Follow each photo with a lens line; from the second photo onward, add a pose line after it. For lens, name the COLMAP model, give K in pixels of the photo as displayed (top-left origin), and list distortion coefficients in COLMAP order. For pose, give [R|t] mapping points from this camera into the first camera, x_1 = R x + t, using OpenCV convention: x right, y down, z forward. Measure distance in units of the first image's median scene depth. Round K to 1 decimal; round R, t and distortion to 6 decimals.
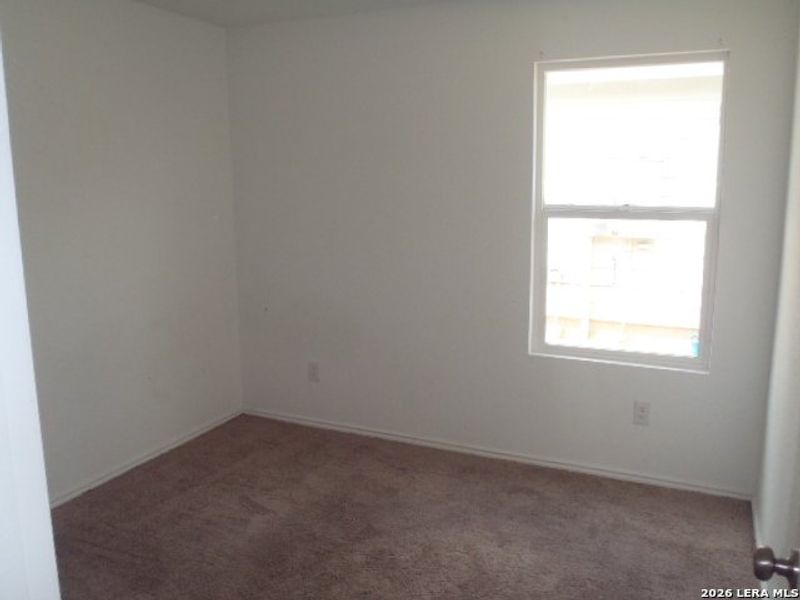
lens RADIAL K [[691.7, 0, 398.3], [0, 691.7, 302.9], [0, 0, 1]] dist [-0.038185, 0.021148]
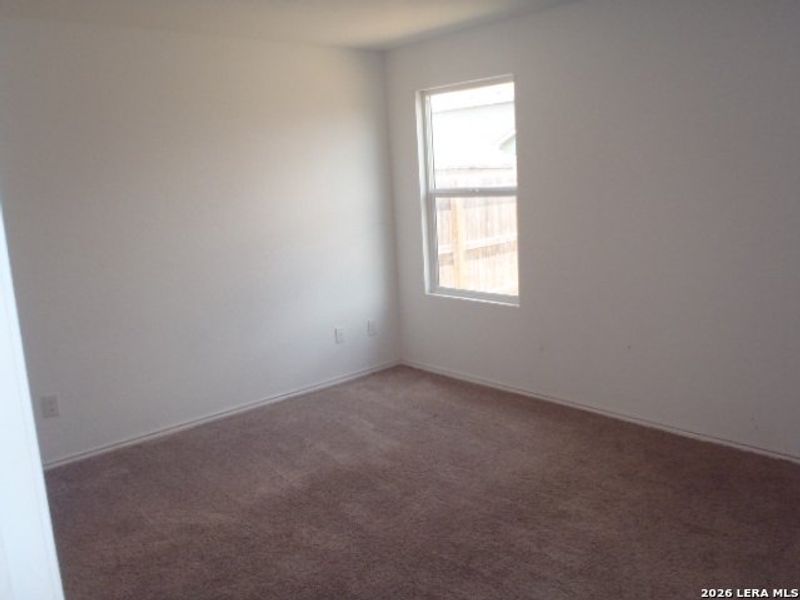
lens RADIAL K [[691.7, 0, 401.8], [0, 691.7, 298.6], [0, 0, 1]] dist [-0.038185, 0.021148]
pose [[0.924283, 0.020825, -0.381139, 0.697168], [-0.013172, 0.999656, 0.022678, 0.053197], [0.381480, -0.015940, 0.924240, -0.346734]]
